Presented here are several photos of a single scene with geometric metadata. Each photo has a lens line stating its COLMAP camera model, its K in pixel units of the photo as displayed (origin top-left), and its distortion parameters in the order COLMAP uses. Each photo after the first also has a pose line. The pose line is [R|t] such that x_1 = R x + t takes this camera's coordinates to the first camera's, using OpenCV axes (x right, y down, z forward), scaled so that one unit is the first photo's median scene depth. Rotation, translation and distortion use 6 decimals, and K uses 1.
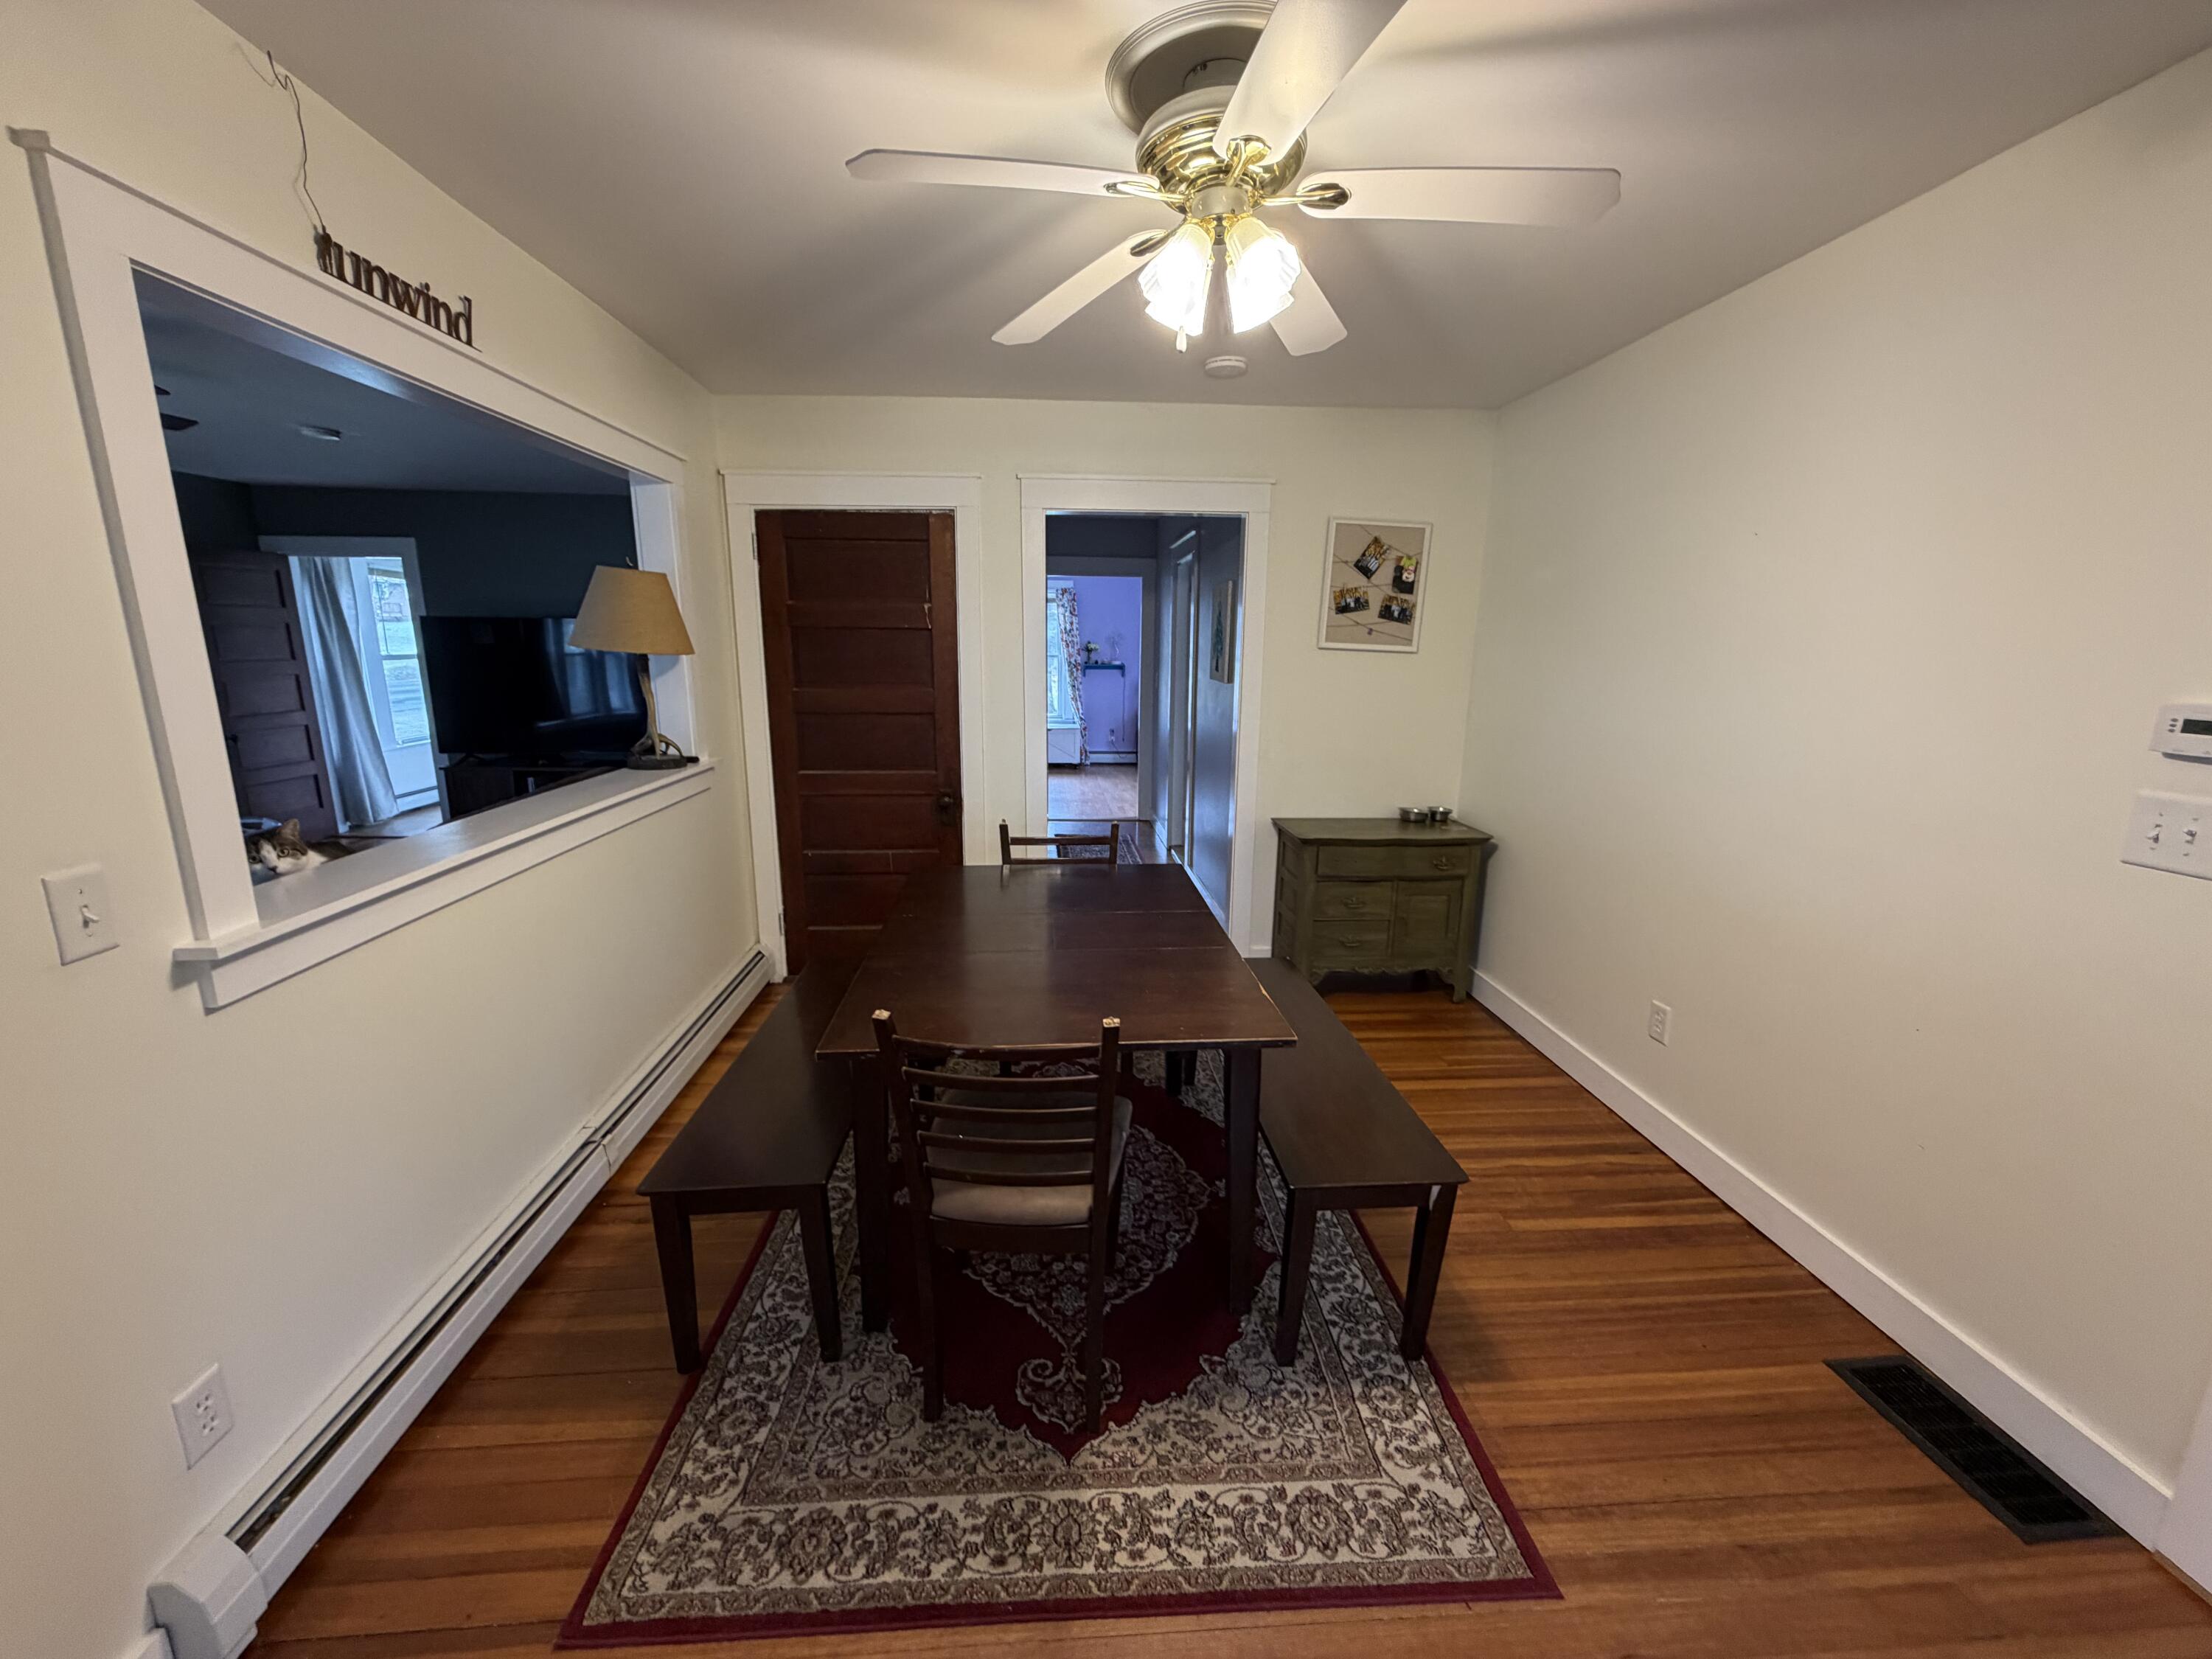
lens RADIAL K [[878.1, 0, 1099.3], [0, 878.1, 832.7], [0, 0, 1]] dist [-0.000221, -0.000264]
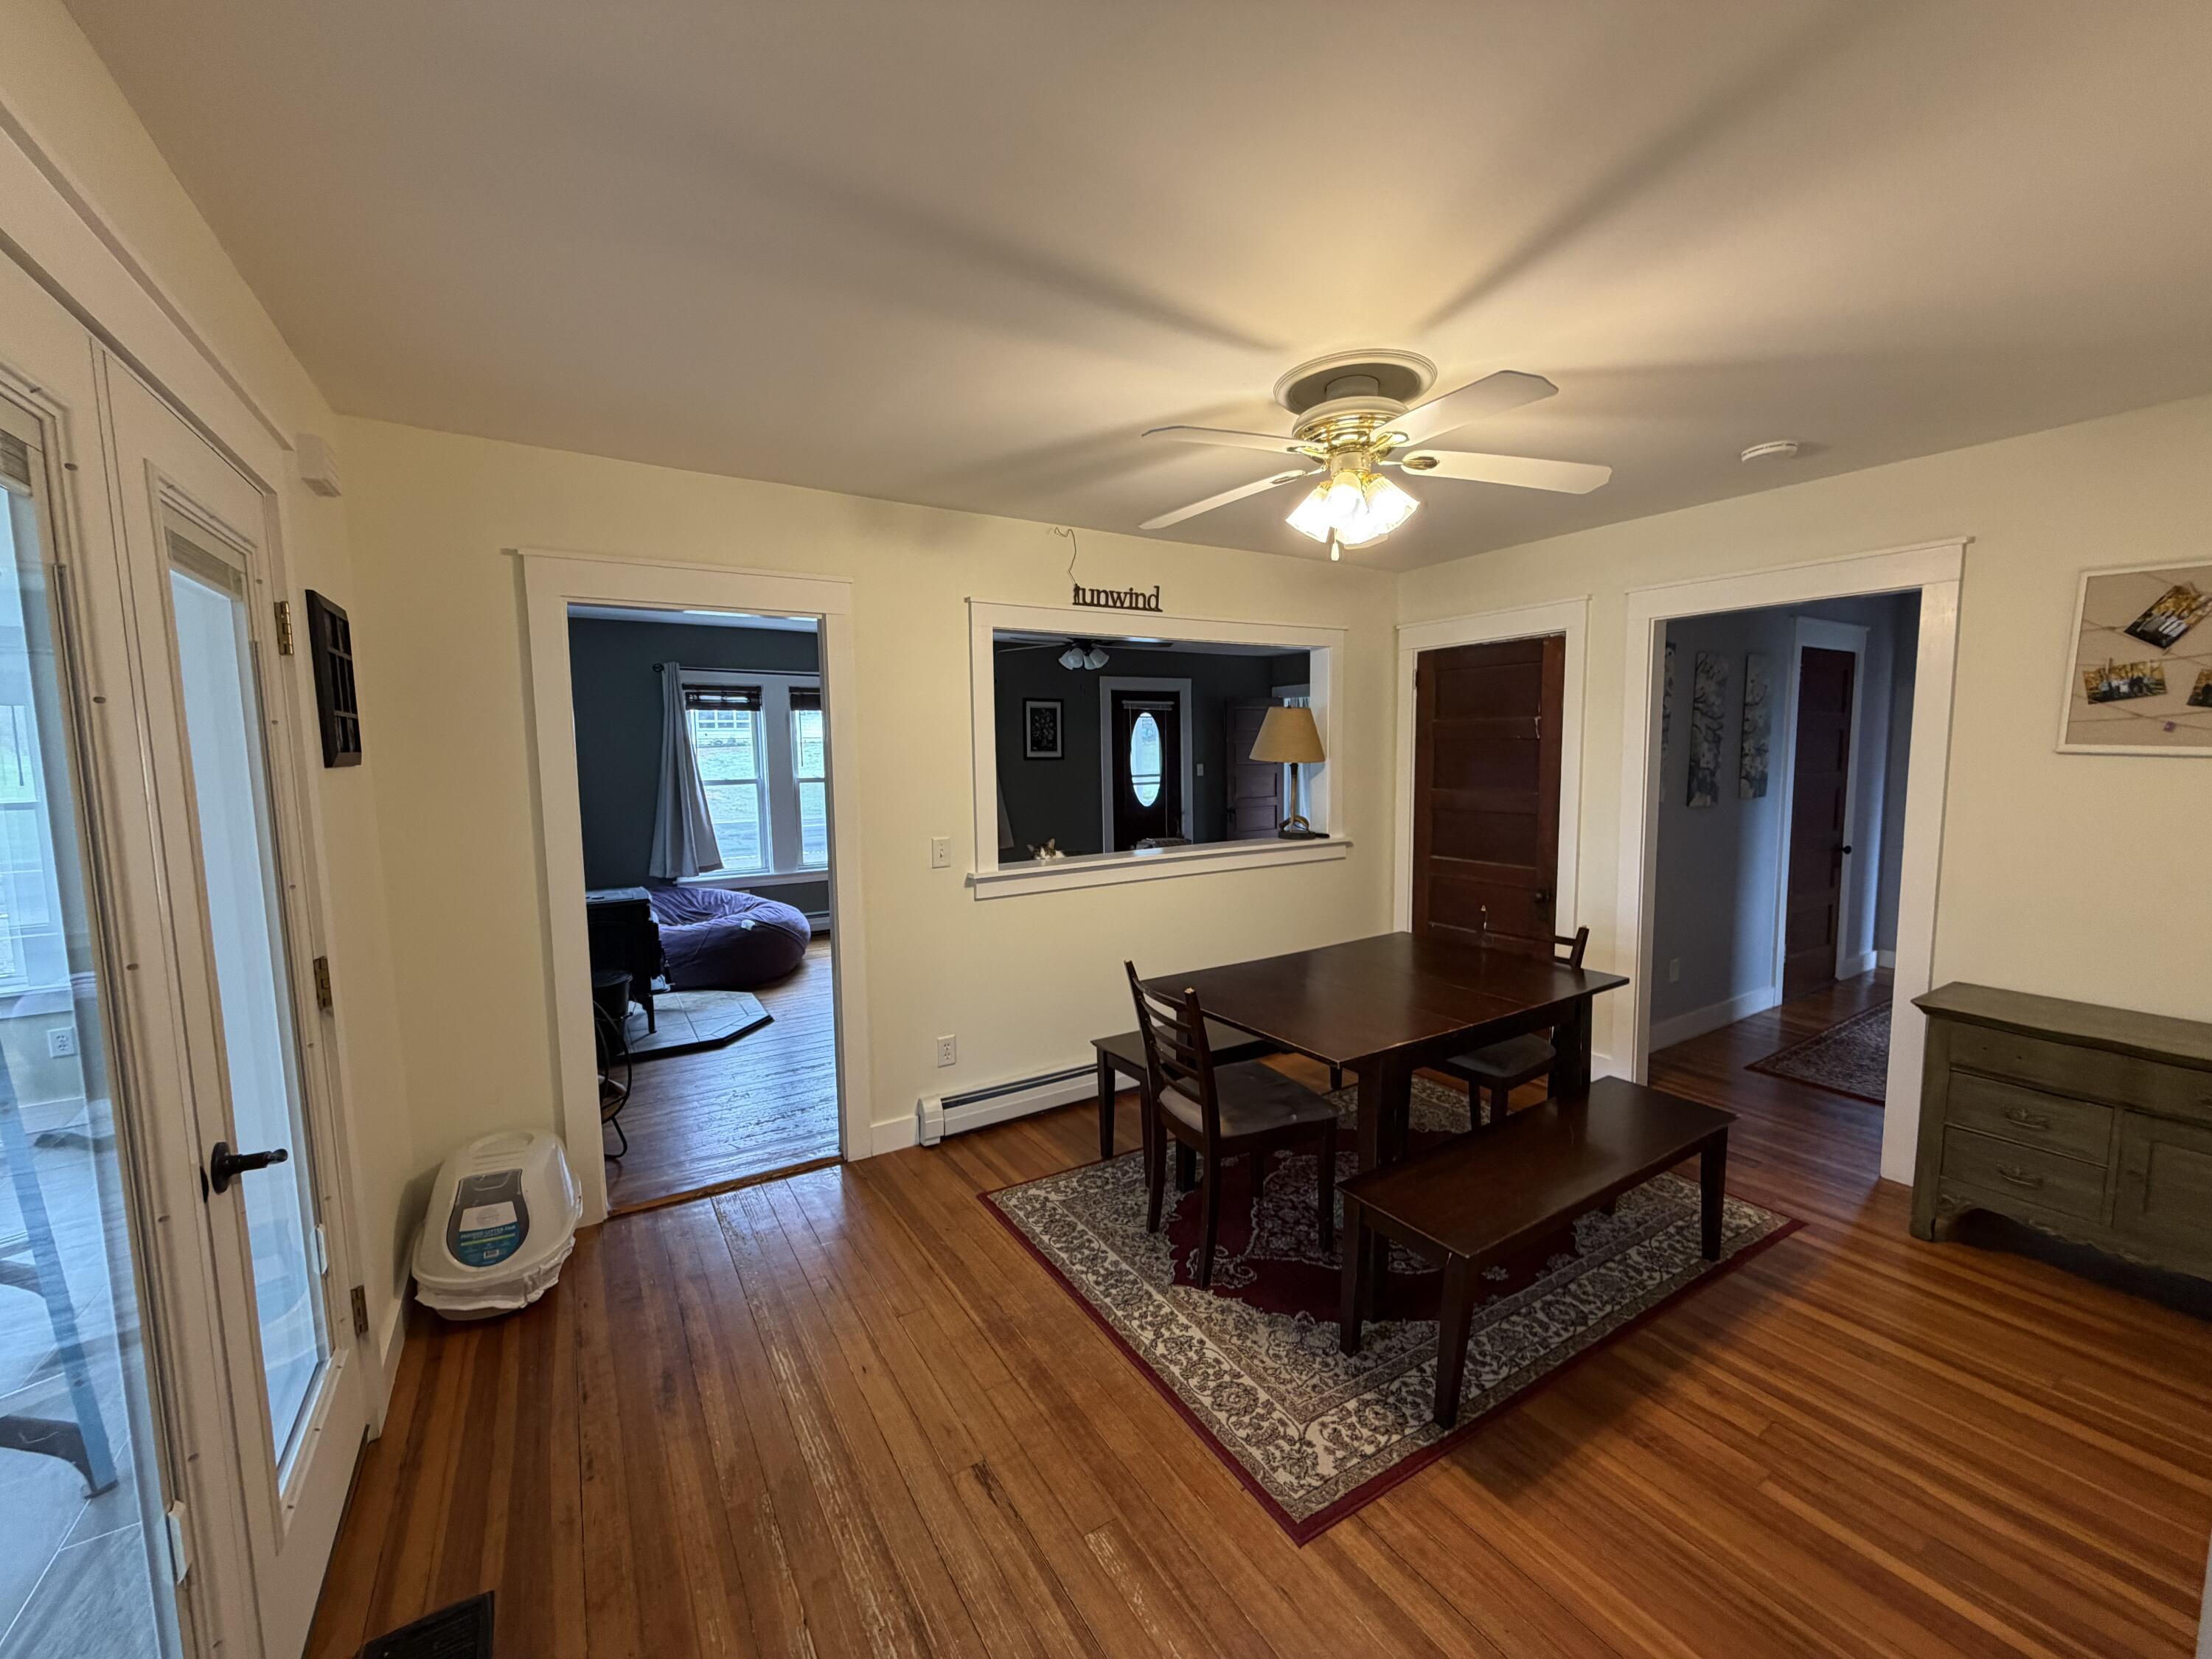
lens RADIAL K [[878.1, 0, 1099.3], [0, 878.1, 832.7], [0, 0, 1]] dist [-0.000221, -0.000264]
pose [[0.469828, 0.071342, -0.879871, 1.153190], [-0.172512, 0.984931, -0.012257, -0.016291], [0.865737, 0.157547, 0.475055, 0.039797]]
